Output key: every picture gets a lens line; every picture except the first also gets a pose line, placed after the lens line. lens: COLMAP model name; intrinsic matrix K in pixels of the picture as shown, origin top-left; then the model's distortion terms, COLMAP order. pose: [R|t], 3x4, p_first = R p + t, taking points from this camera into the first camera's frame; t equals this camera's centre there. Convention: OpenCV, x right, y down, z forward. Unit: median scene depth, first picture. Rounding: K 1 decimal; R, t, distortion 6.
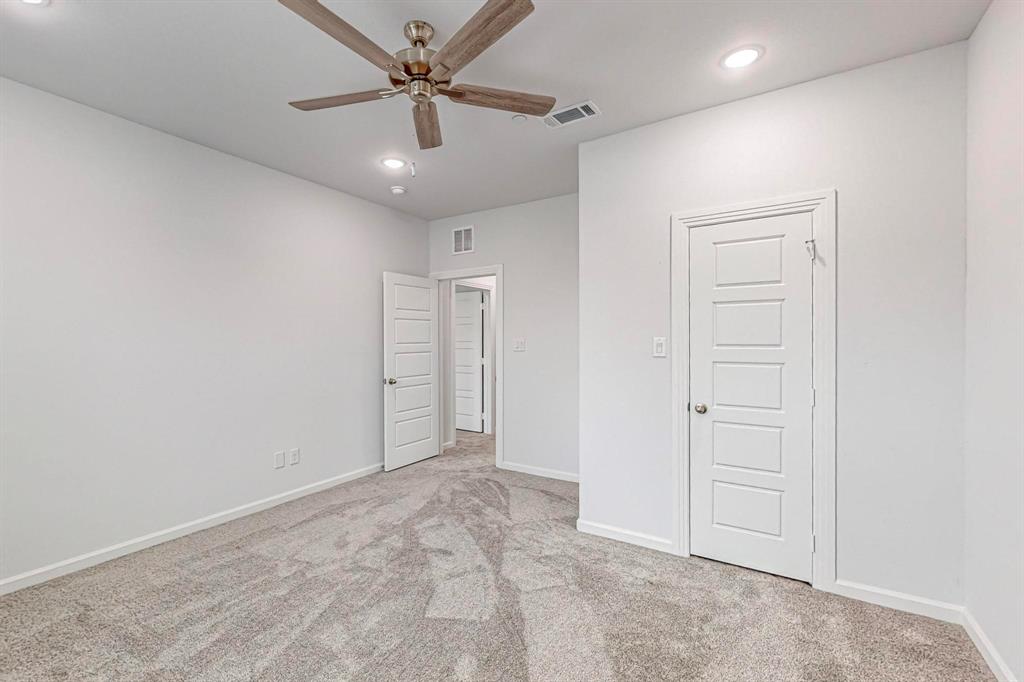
lens RADIAL K [[438.6, 0, 492.0], [0, 438.6, 350.5], [0, 0, 1]] dist [0.000965, -0.000291]
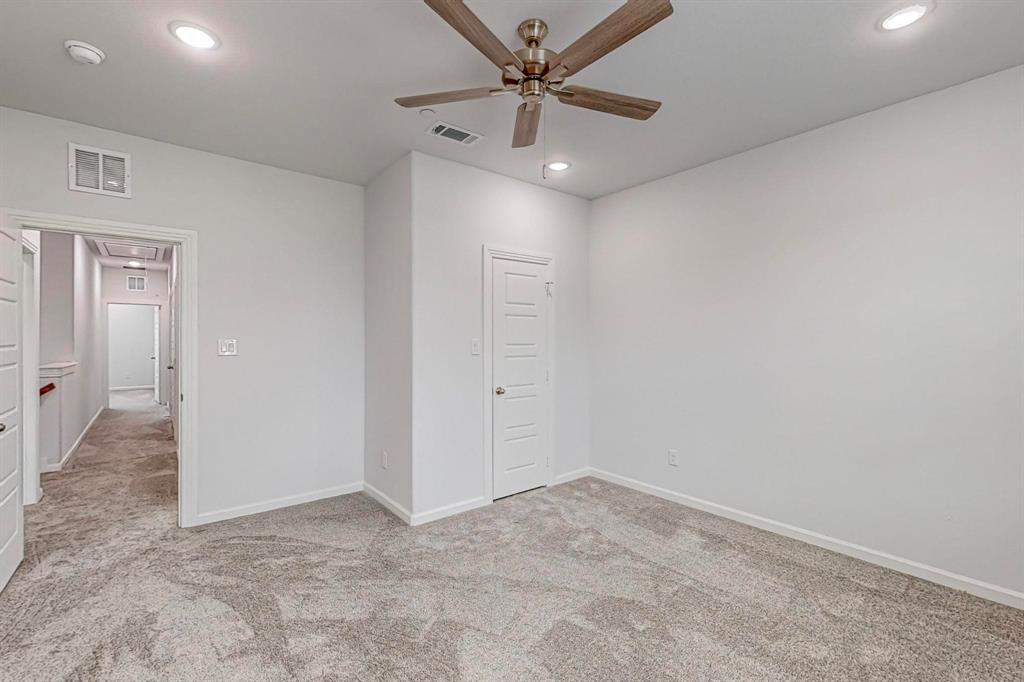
lens RADIAL K [[438.6, 0, 511.5], [0, 438.6, 346.6], [0, 0, 1]] dist [0.000965, -0.000291]
pose [[0.313349, -0.013710, 0.949539, -0.595643], [0.018446, 0.999795, 0.008348, -0.012358], [-0.949459, 0.014900, 0.313537, 0.386315]]
